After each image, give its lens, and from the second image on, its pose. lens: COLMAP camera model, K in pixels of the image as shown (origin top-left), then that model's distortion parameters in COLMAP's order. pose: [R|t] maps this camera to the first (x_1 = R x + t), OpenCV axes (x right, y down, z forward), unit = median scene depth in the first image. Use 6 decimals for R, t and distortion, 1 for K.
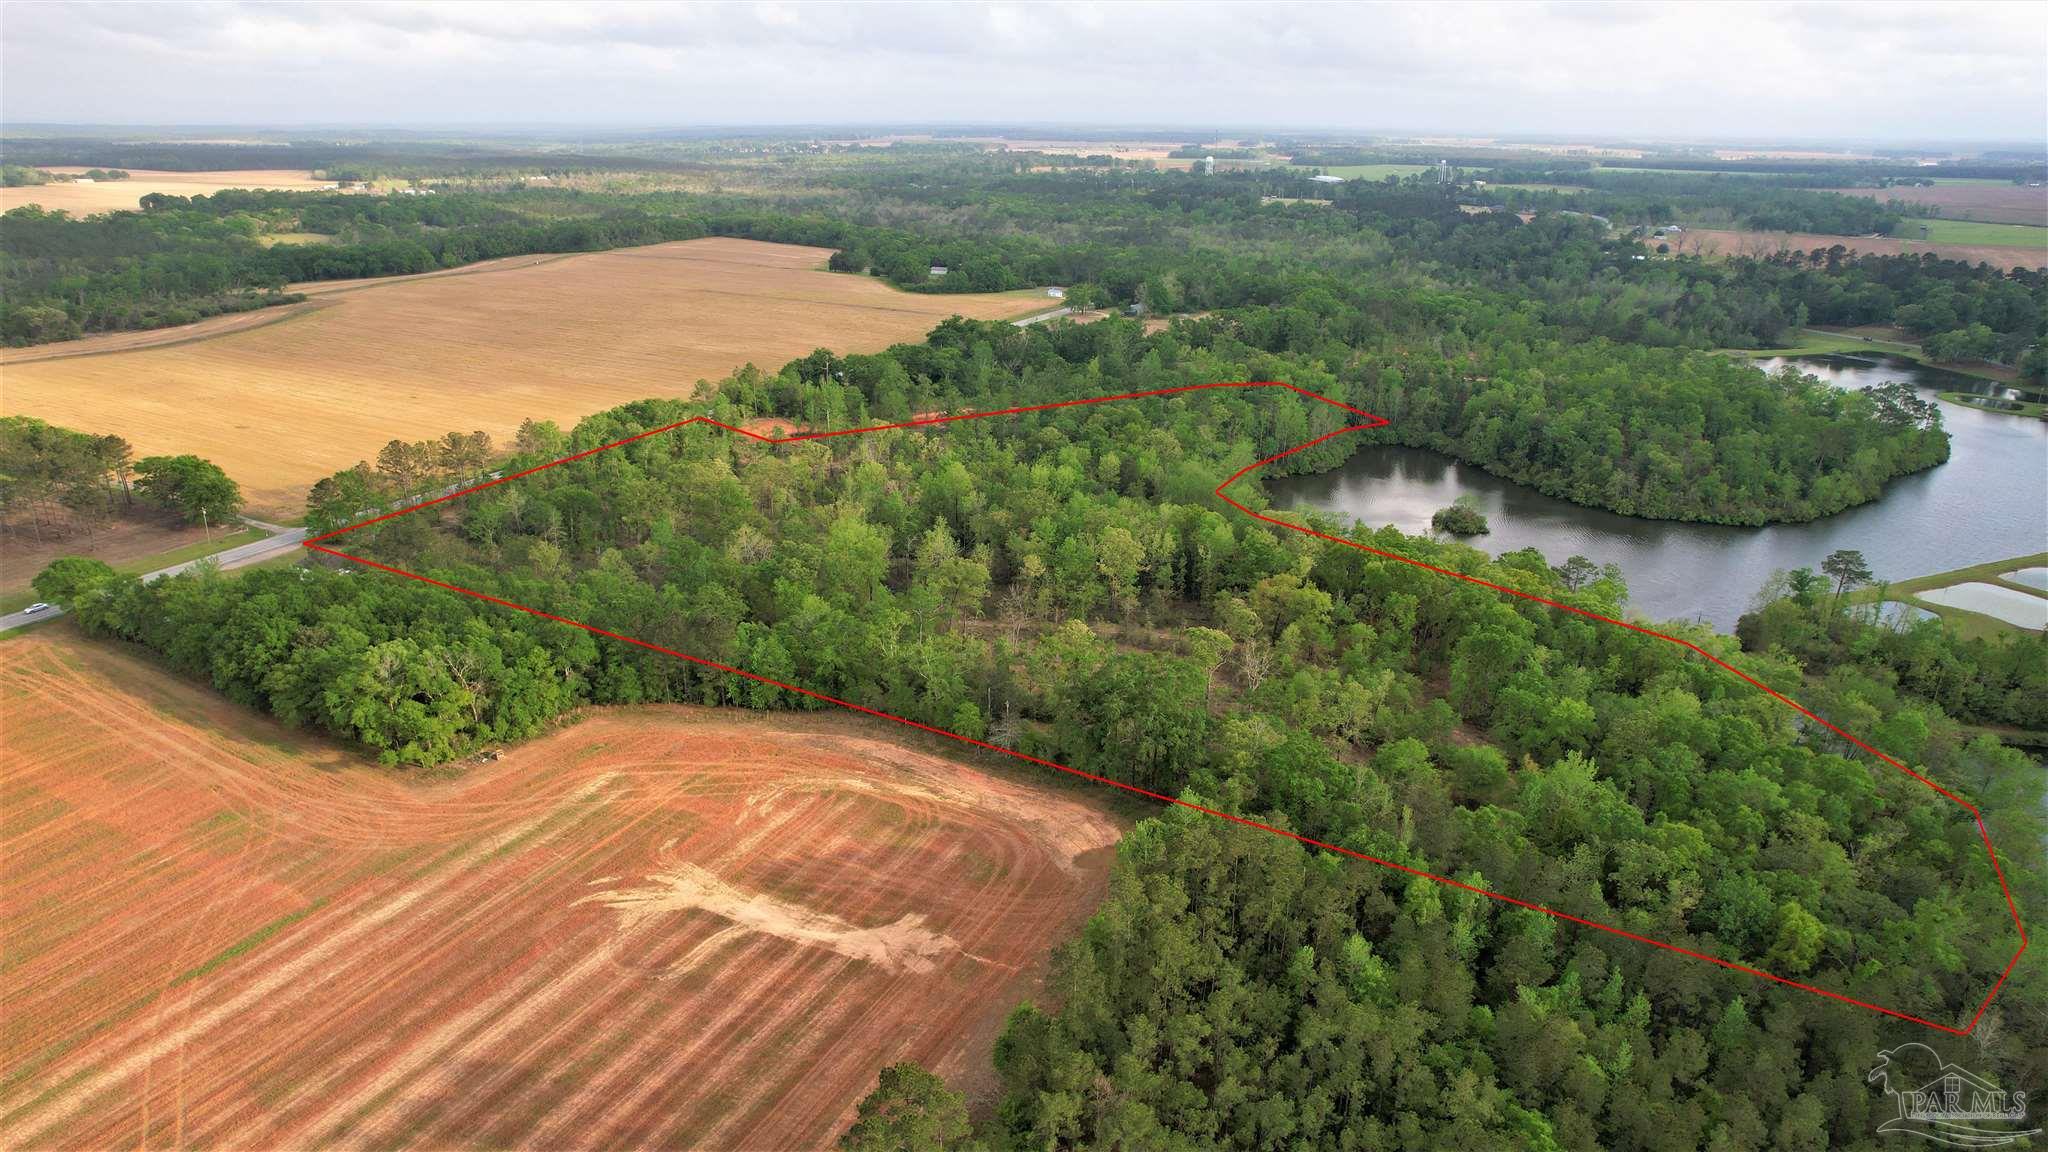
lens RADIAL K [[1319.6, 0, 1024.0], [0, 1319.6, 576.0], [0, 0, 1]] dist [-0.085297, 0.079688]
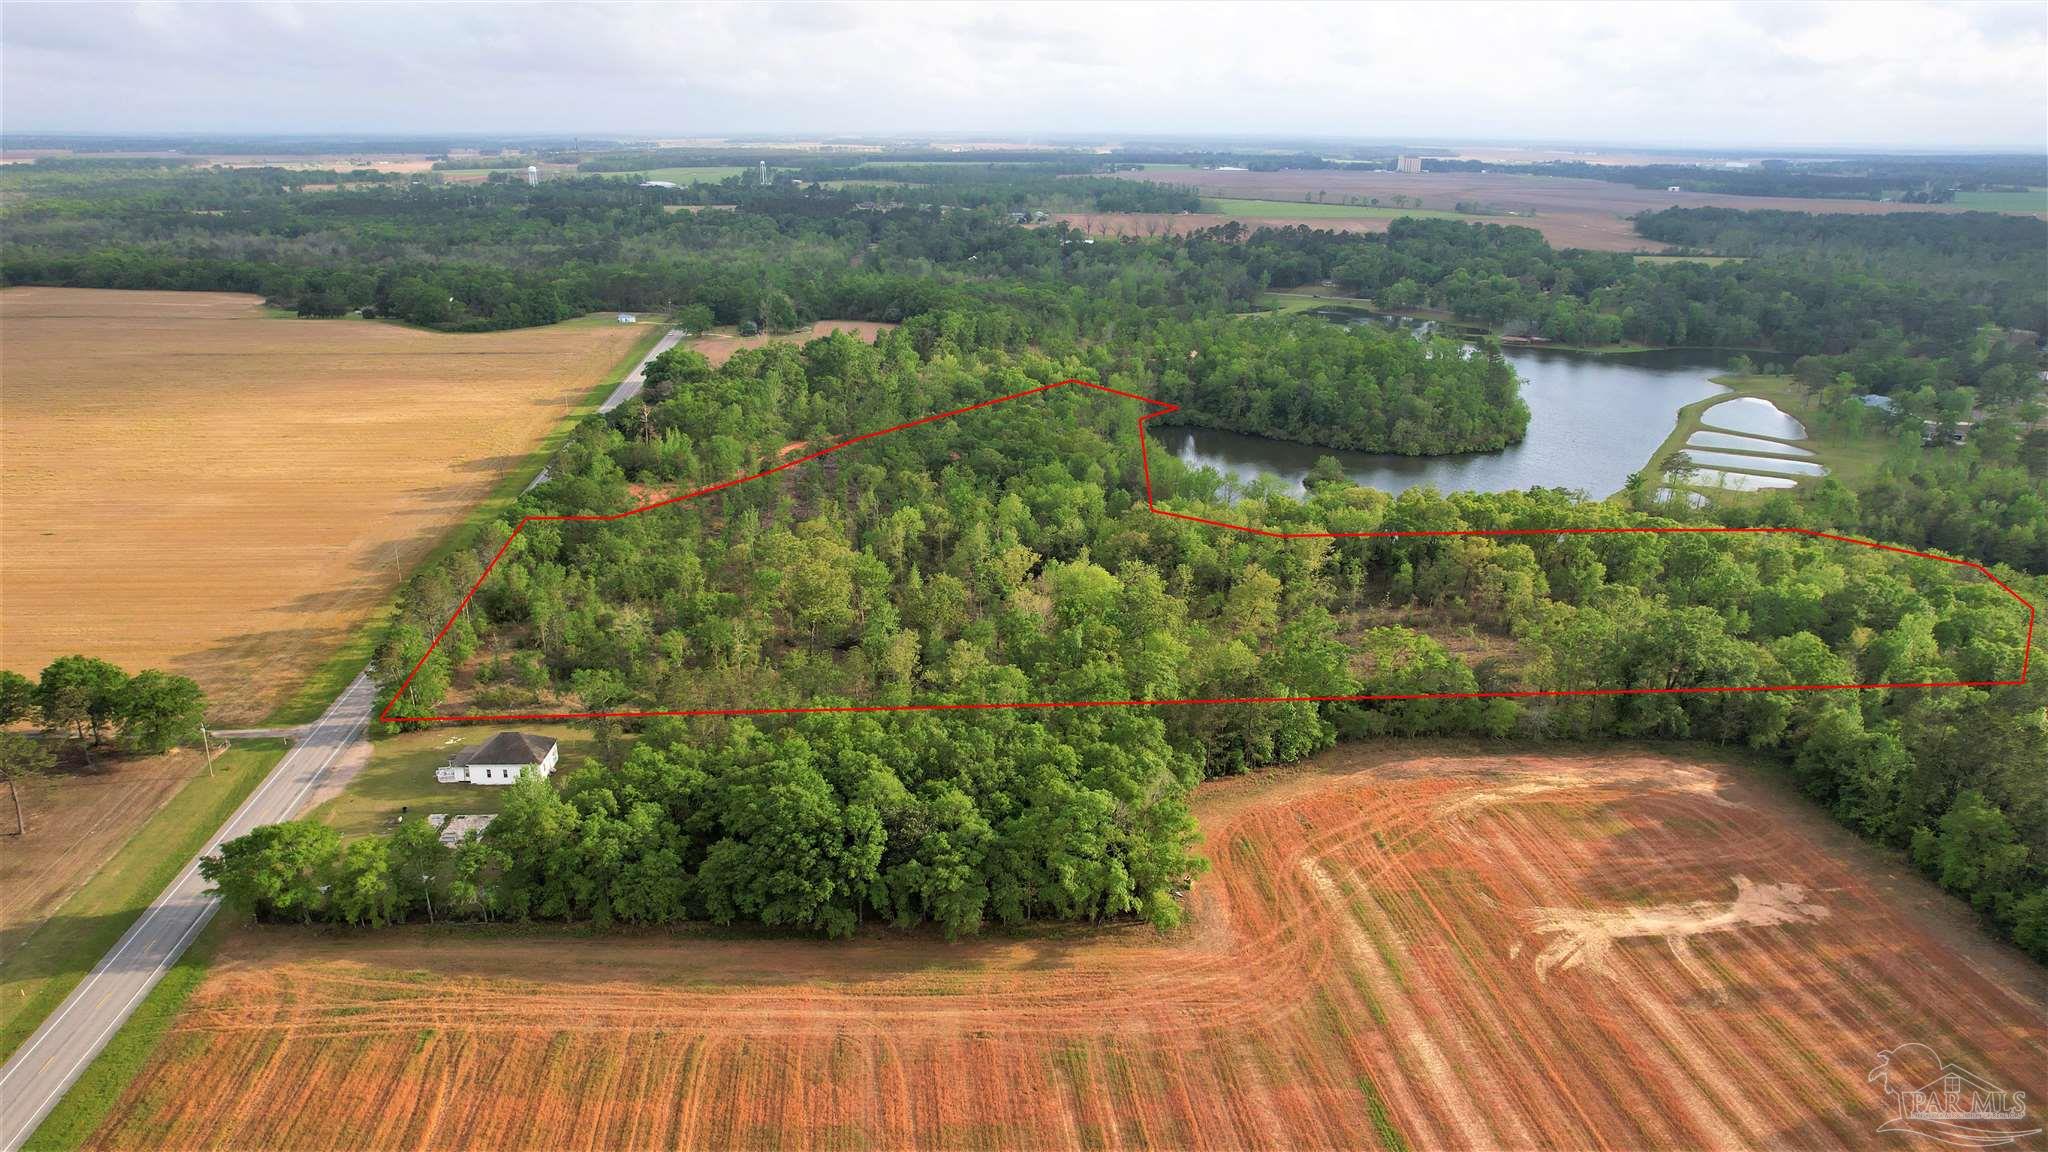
lens RADIAL K [[1319.6, 0, 1024.0], [0, 1319.6, 576.0], [0, 0, 1]] dist [-0.085297, 0.079688]
pose [[0.838386, -0.182807, 0.513509, -0.425650], [0.183451, 0.981757, 0.049988, -0.058106], [-0.513279, 0.052295, 0.856627, 0.147100]]
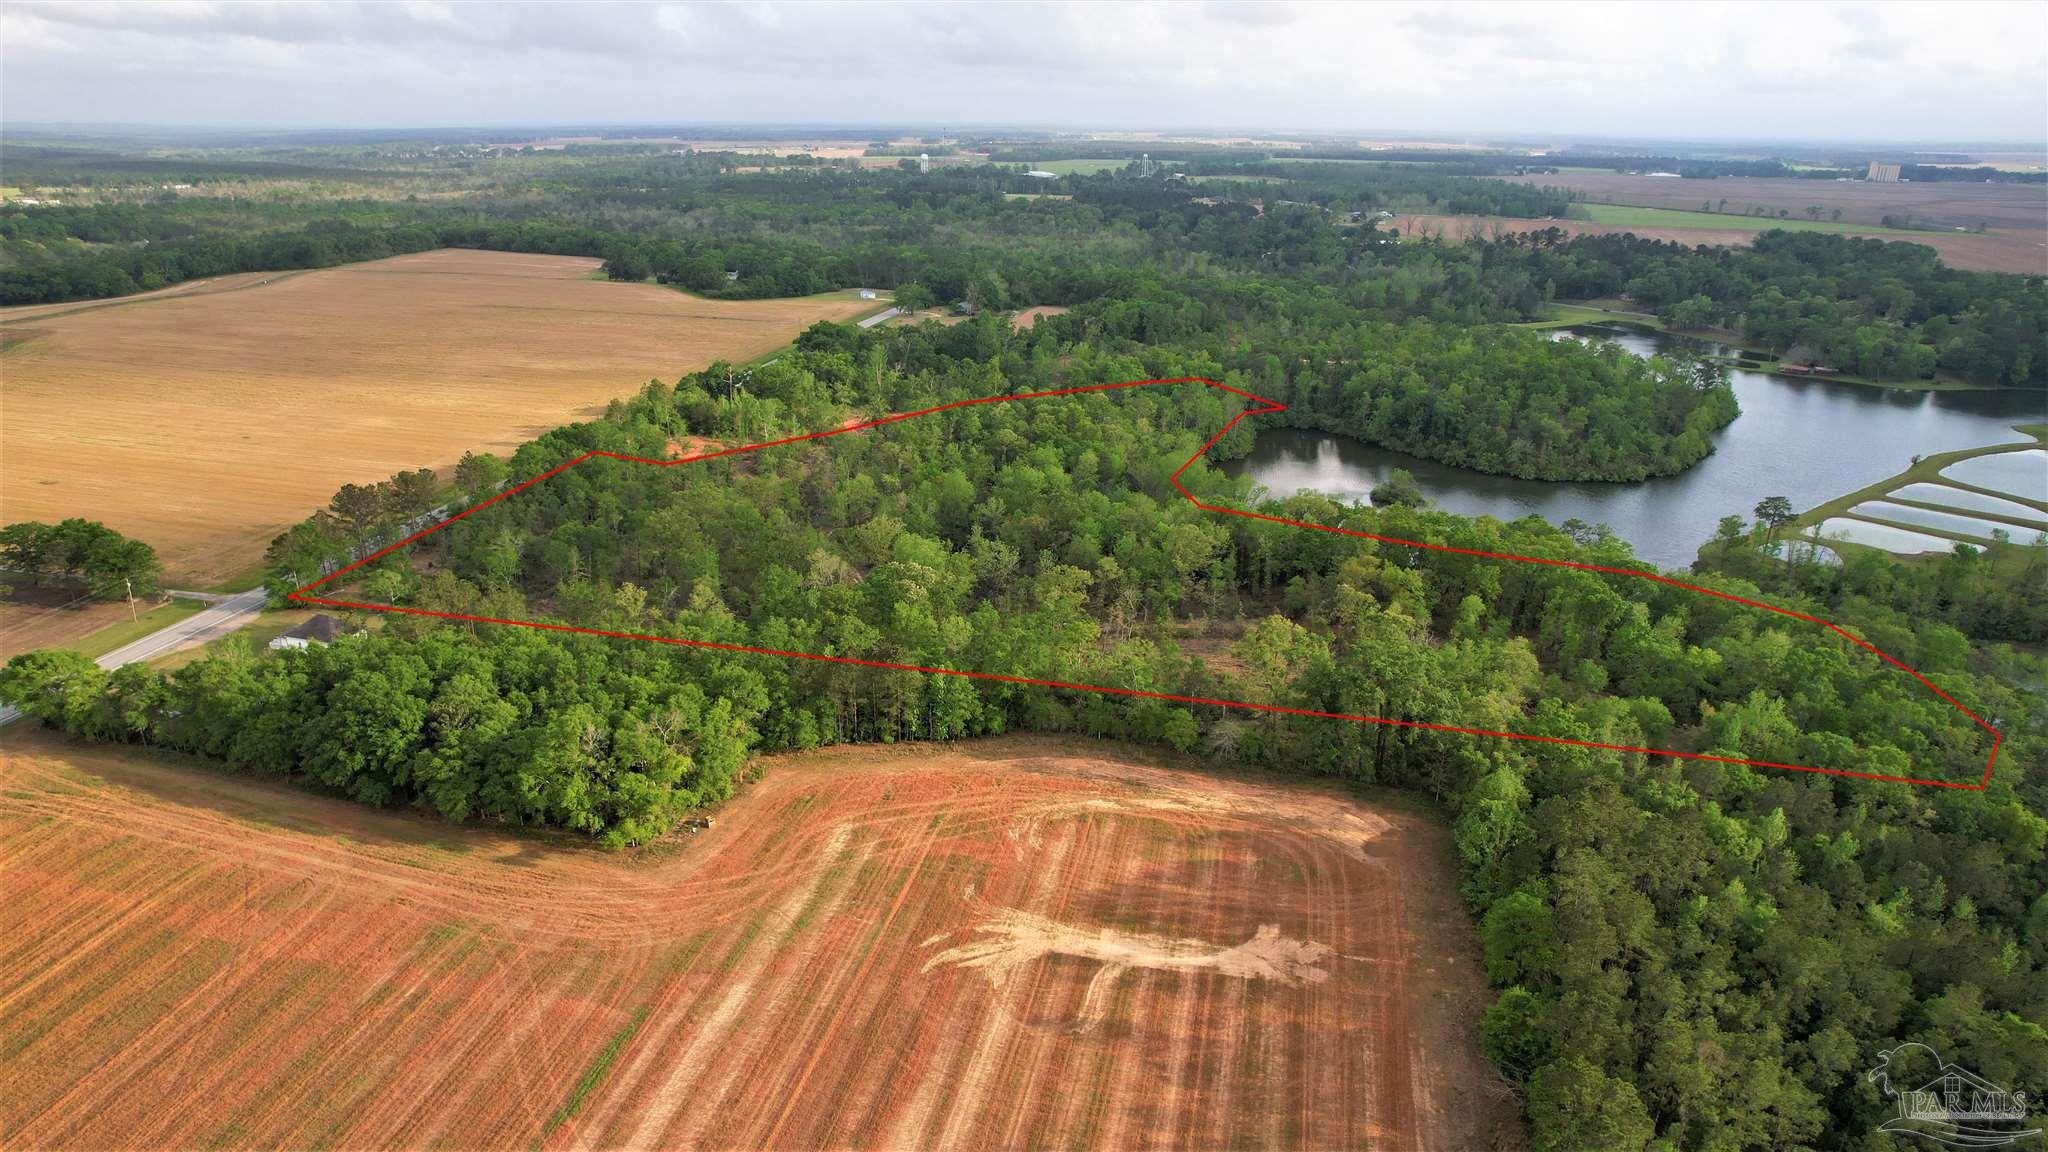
lens RADIAL K [[1319.6, 0, 1024.0], [0, 1319.6, 576.0], [0, 0, 1]] dist [-0.085297, 0.079688]
pose [[0.969865, -0.081743, 0.229521, -0.183055], [0.081412, 0.996621, 0.010927, -0.011449], [-0.229639, 0.008088, 0.973242, 0.032477]]
